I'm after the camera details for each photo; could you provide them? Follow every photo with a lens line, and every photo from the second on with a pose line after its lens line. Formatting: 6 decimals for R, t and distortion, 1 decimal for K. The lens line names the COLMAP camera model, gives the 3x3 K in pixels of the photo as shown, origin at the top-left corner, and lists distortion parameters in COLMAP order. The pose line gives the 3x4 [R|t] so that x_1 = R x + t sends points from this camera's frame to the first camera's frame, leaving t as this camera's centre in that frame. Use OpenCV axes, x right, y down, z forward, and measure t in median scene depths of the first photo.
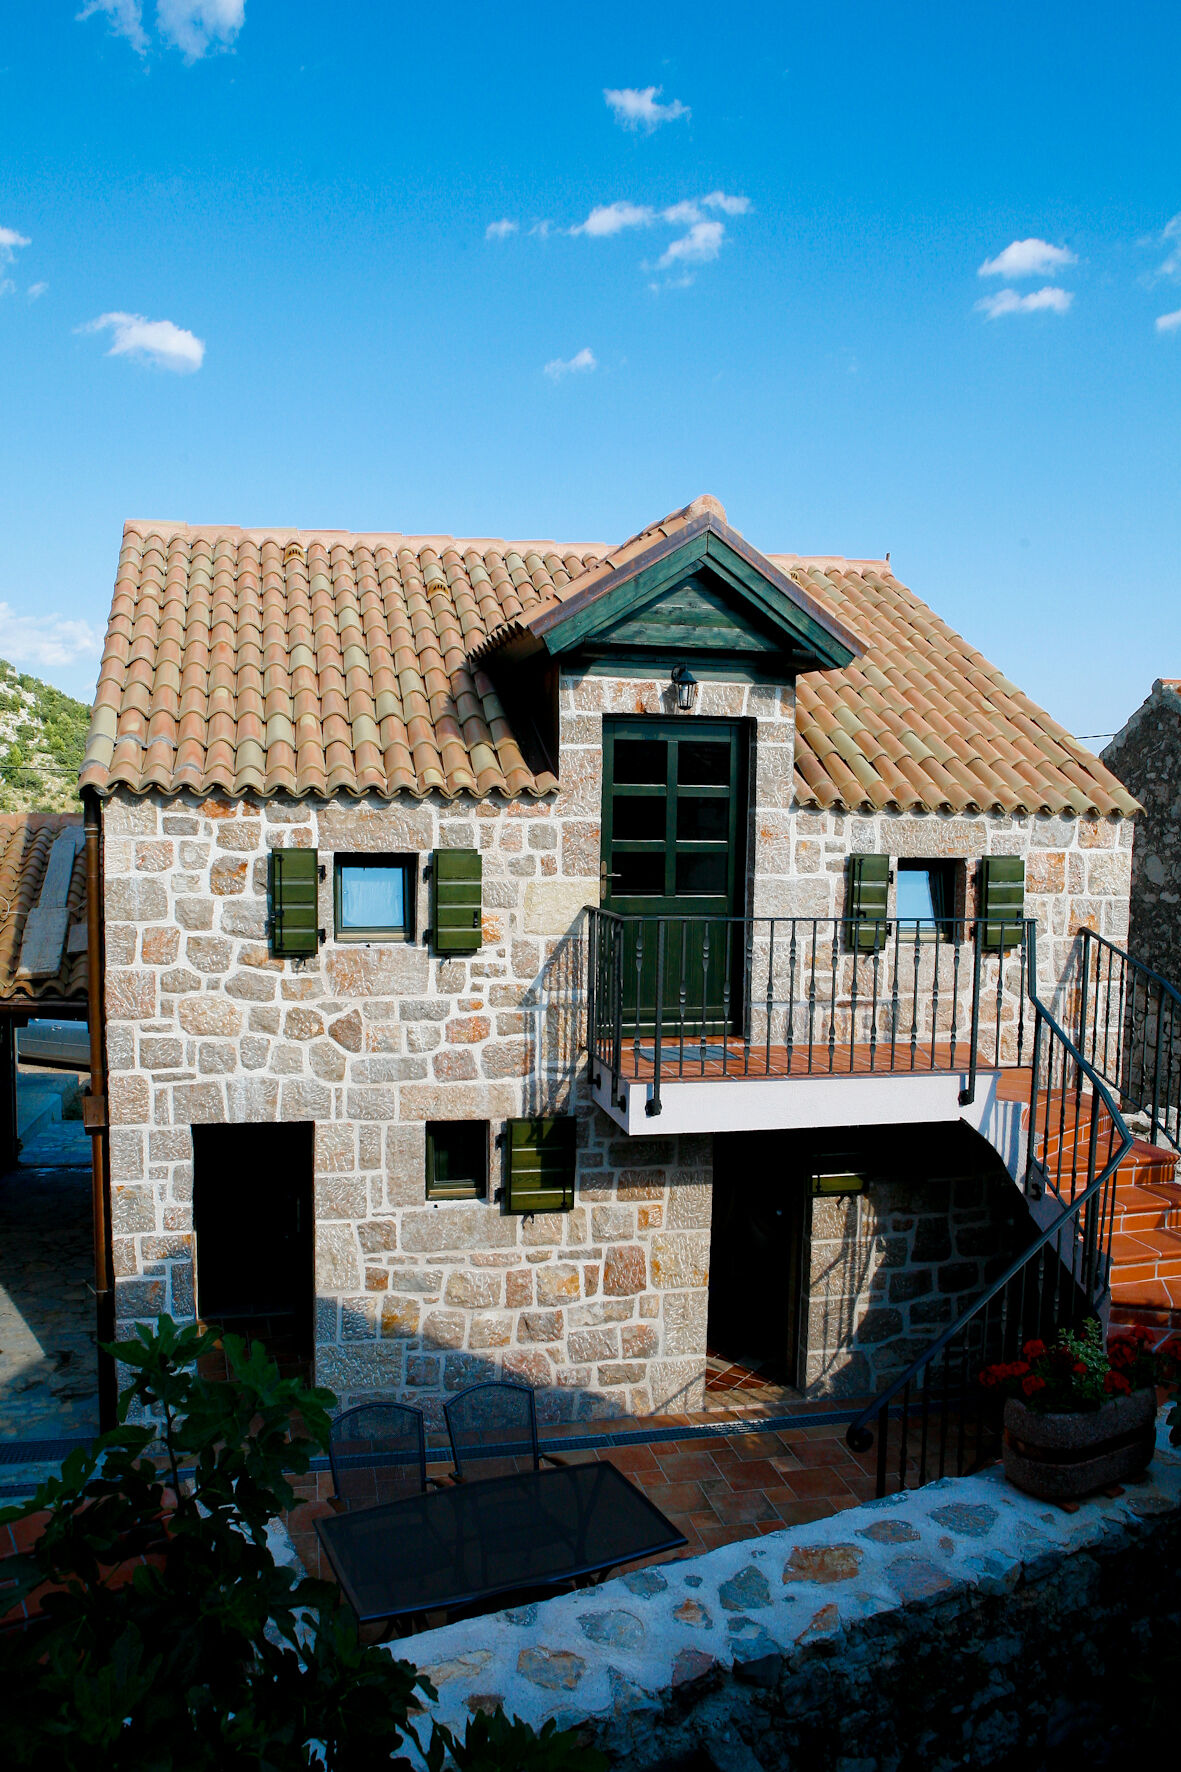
lens RADIAL K [[1197.9, 0, 623.6], [0, 1197.9, 882.7], [0, 0, 1]] dist [-0.080356, 0.044229]
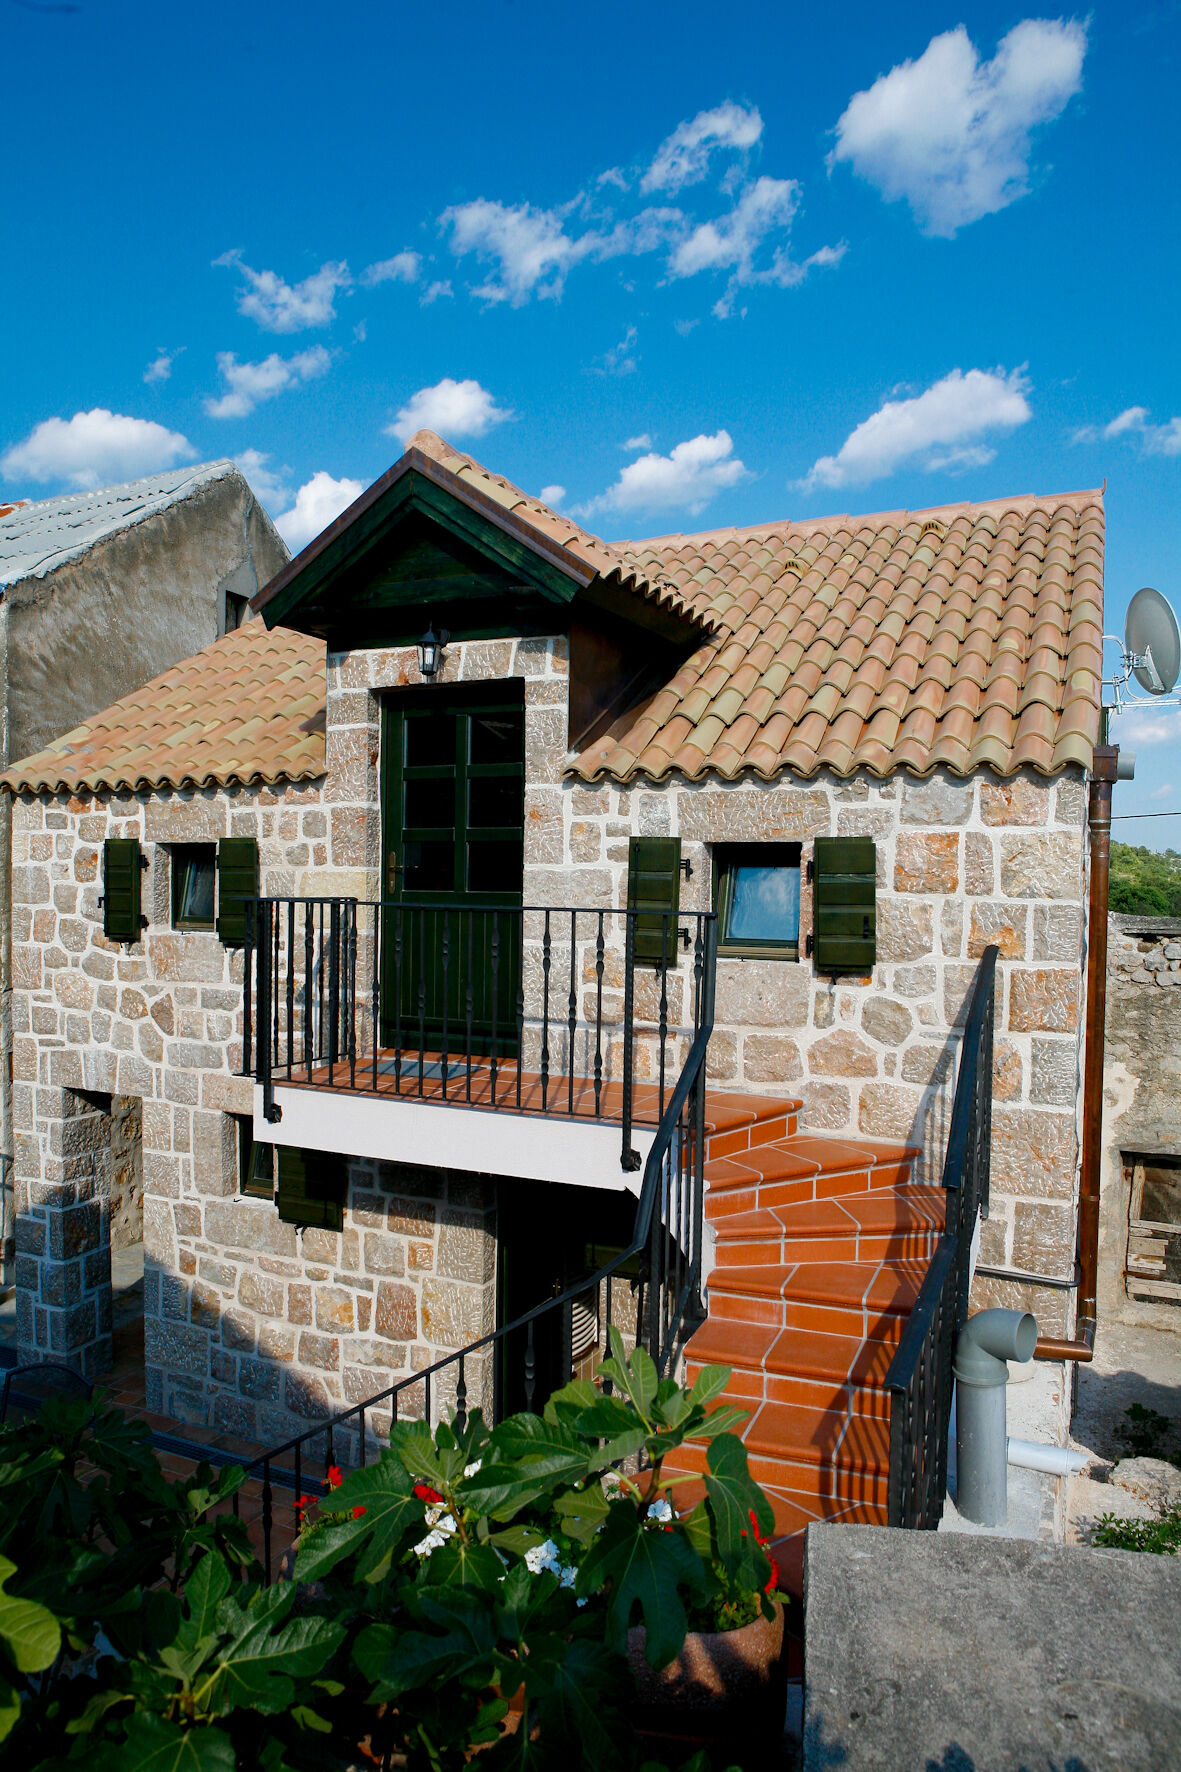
lens RADIAL K [[1197.9, 0, 658.9], [0, 1197.9, 888.9], [0, 0, 1]] dist [-0.080356, 0.044229]
pose [[0.808553, -0.001062, -0.588422, 0.708317], [-0.030454, 0.998583, -0.043649, 0.045778], [0.587635, 0.053212, 0.807375, 0.401852]]
